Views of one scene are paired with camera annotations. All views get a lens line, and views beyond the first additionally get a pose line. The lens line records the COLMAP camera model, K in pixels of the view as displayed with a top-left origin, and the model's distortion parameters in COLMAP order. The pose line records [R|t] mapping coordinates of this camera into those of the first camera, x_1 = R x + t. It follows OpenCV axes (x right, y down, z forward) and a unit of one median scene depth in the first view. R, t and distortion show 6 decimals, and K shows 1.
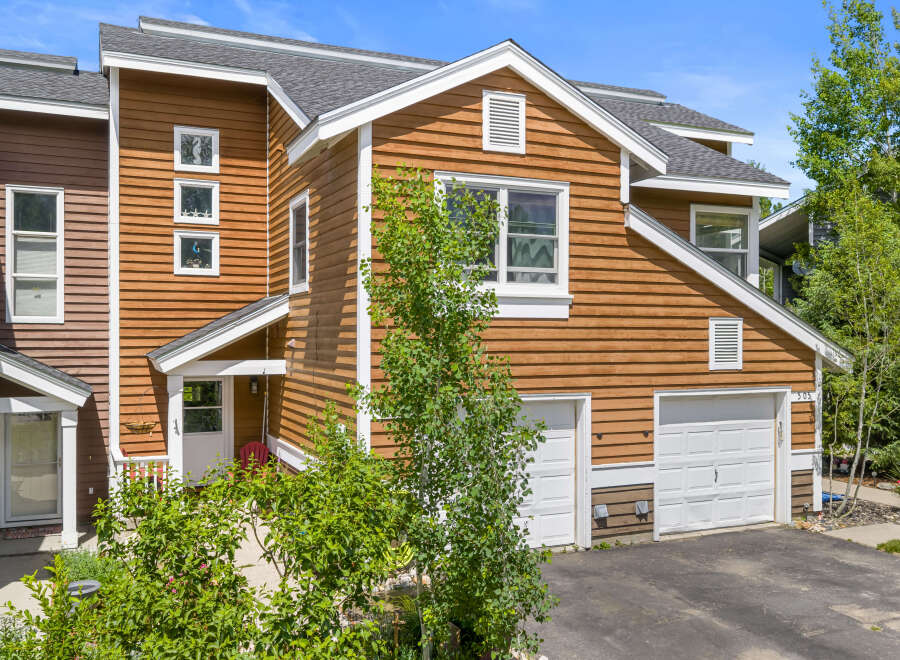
lens RADIAL K [[809.6, 0, 437.8], [0, 809.6, 343.1], [0, 0, 1]] dist [0.013577, -0.016194]
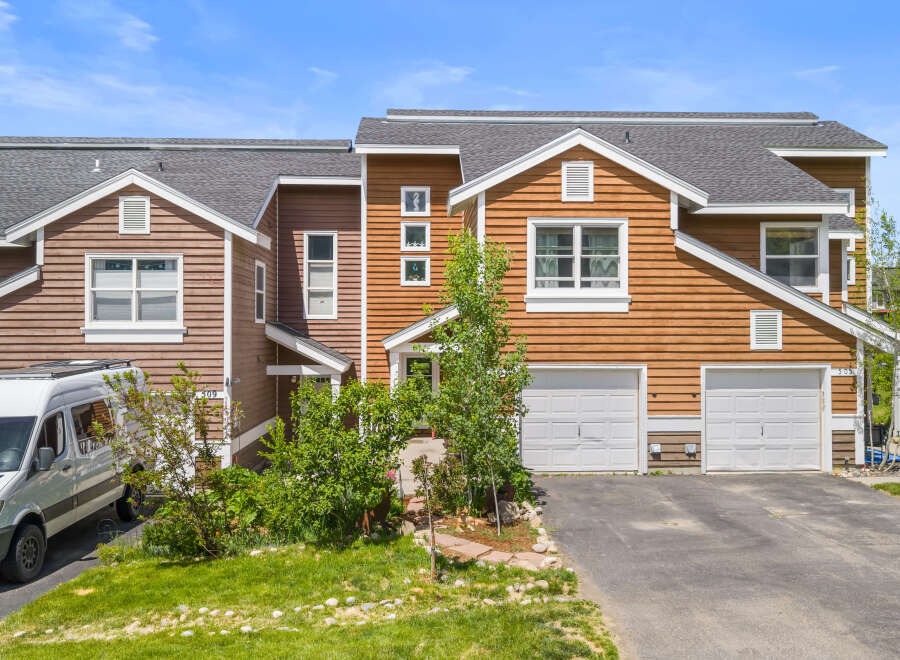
lens RADIAL K [[809.6, 0, 449.7], [0, 809.6, 329.4], [0, 0, 1]] dist [0.013577, -0.016194]
pose [[0.931045, -0.003493, -0.364888, 0.354381], [-0.001970, 0.999892, -0.014598, 0.020106], [0.364899, 0.014310, 0.930937, -0.413712]]
